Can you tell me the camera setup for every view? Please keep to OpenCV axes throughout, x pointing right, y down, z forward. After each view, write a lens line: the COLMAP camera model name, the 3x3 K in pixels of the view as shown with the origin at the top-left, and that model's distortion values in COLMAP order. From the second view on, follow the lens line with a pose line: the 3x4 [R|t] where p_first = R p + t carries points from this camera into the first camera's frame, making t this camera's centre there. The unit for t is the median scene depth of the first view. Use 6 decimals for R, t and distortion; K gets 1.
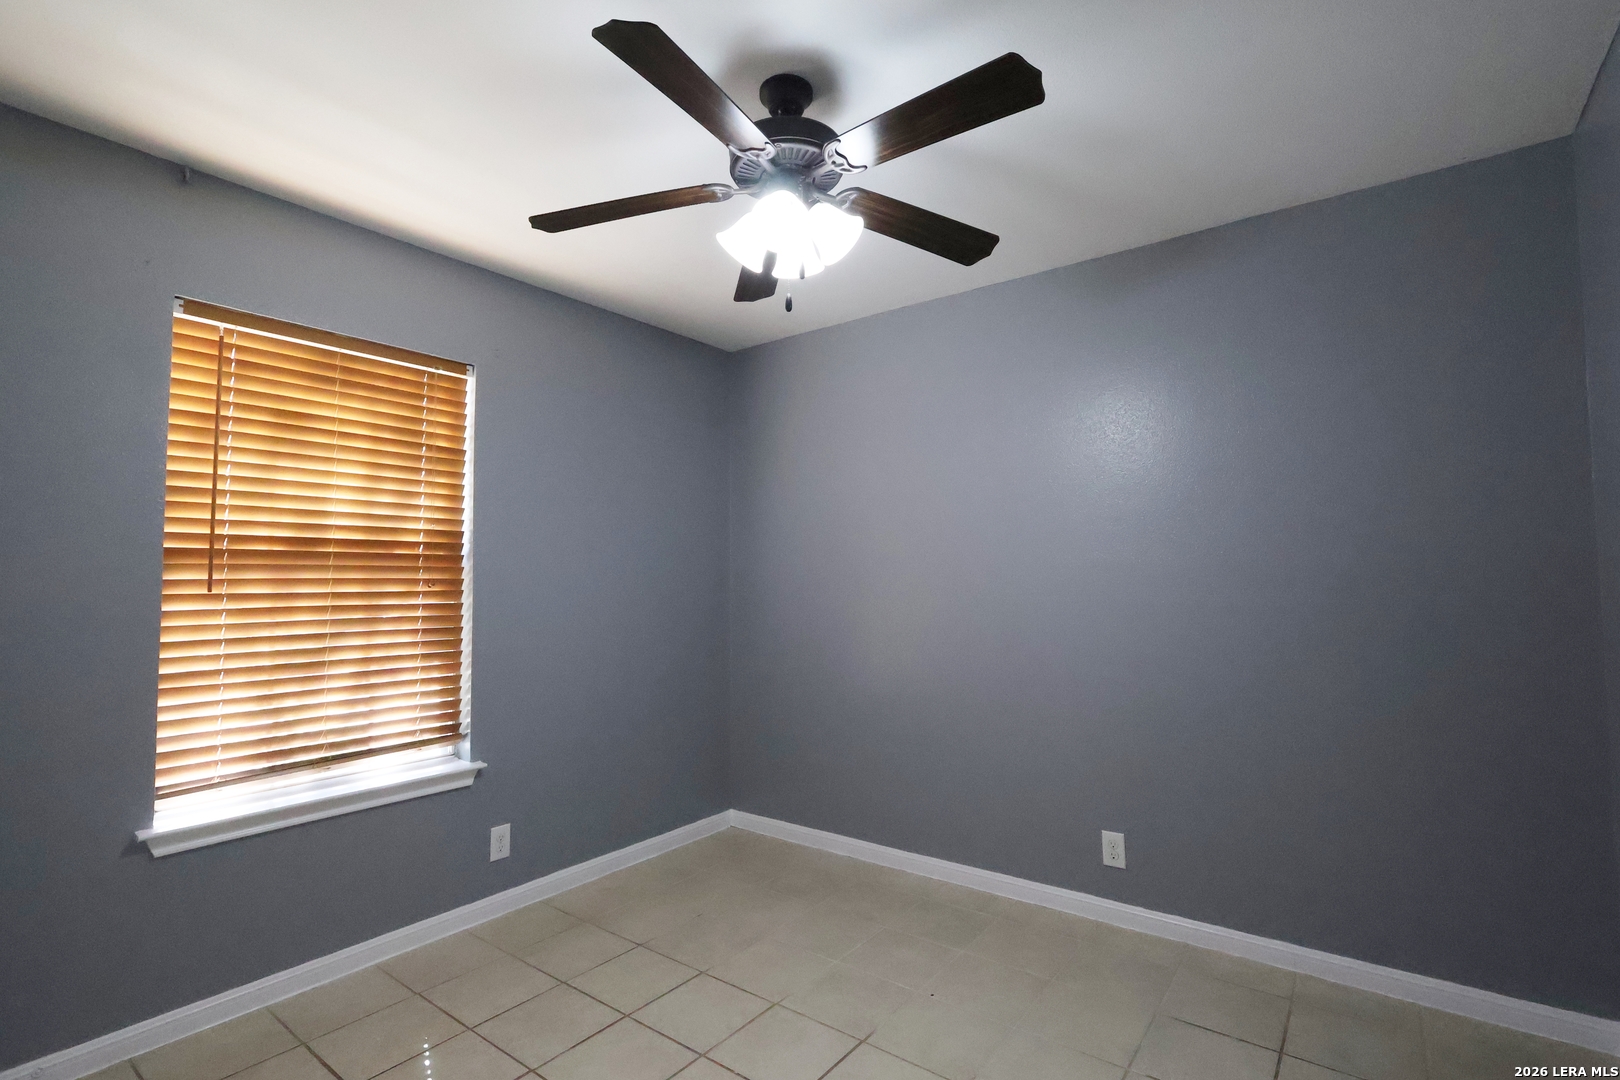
lens RADIAL K [[747.7, 0, 810.0], [0, 747.7, 540.0], [0, 0, 1]] dist [-0.002640, 0.001058]
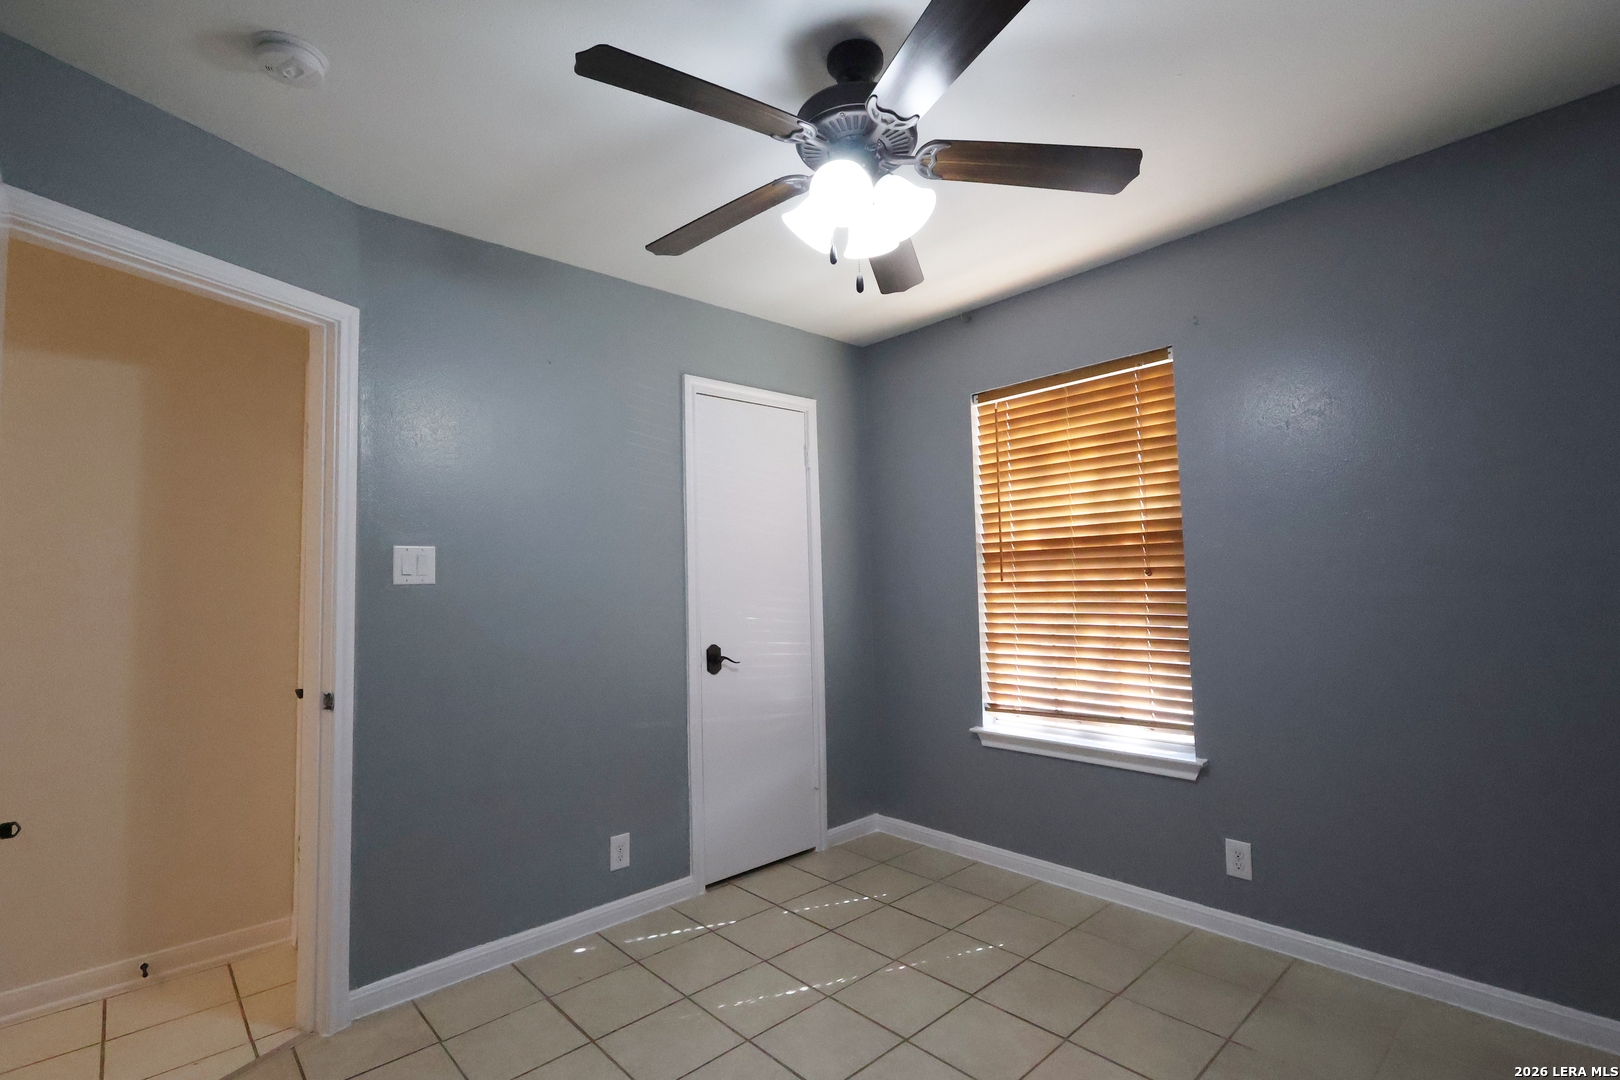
lens RADIAL K [[747.7, 0, 810.0], [0, 747.7, 540.0], [0, 0, 1]] dist [-0.002640, 0.001058]
pose [[-0.178896, -0.045580, -0.982812, 0.666973], [0.081997, 0.994760, -0.061059, 0.042800], [0.980445, -0.091511, -0.174221, 0.799795]]
